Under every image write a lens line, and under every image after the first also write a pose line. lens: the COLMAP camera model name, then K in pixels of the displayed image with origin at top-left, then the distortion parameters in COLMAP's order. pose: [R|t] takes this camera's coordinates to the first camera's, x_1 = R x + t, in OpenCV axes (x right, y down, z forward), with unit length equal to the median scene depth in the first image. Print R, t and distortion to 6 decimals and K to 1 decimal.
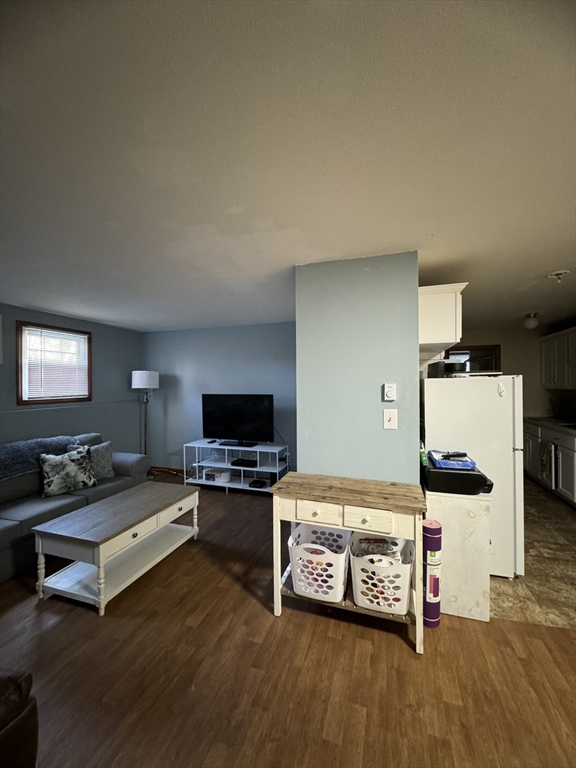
lens RADIAL K [[305.2, 0, 288.6], [0, 305.2, 381.7], [0, 0, 1]] dist [-0.003954, 0.001217]
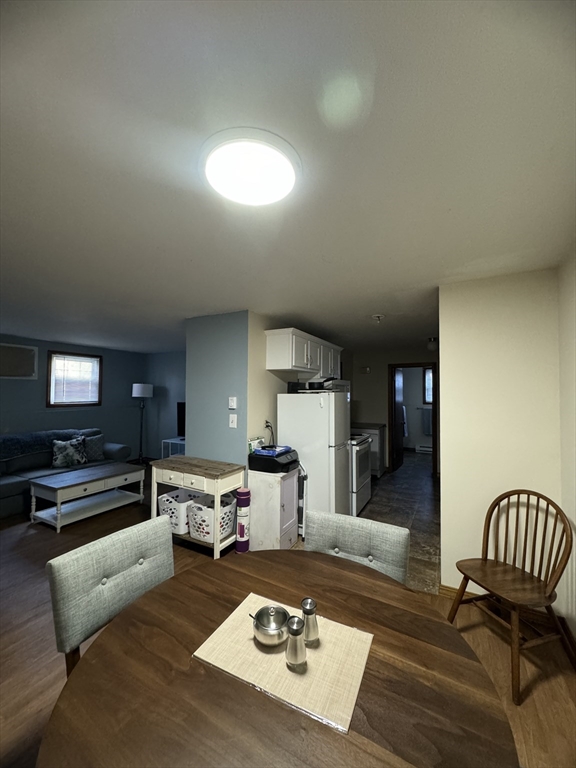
lens RADIAL K [[305.2, 0, 289.7], [0, 305.2, 381.0], [0, 0, 1]] dist [-0.003954, 0.001217]
pose [[0.986031, 0.006246, -0.166444, 0.602751], [-0.011499, 0.999465, -0.030615, -0.022836], [0.166163, 0.032102, 0.985576, -0.309910]]
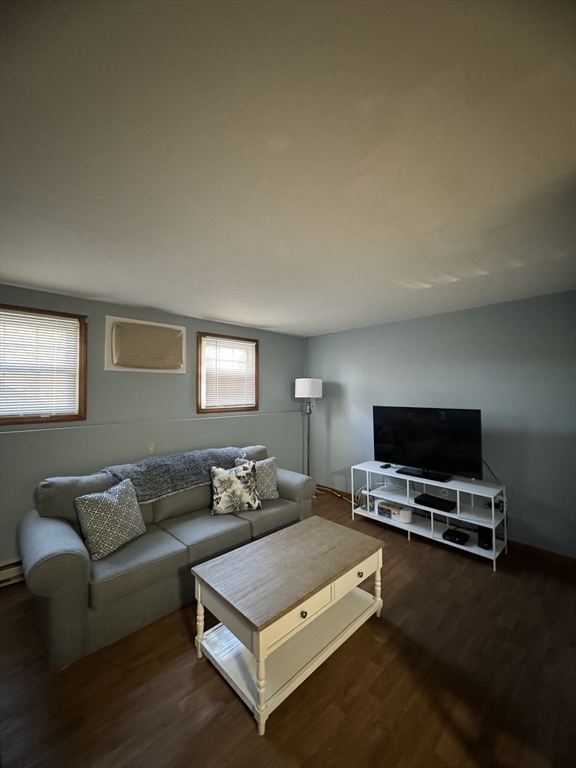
lens RADIAL K [[305.2, 0, 288.2], [0, 305.2, 380.5], [0, 0, 1]] dist [-0.003954, 0.001217]
pose [[0.882406, -0.013475, -0.470297, -0.147964], [0.000590, 0.999621, -0.027533, -0.006592], [0.470489, 0.024018, 0.882079, 0.263048]]
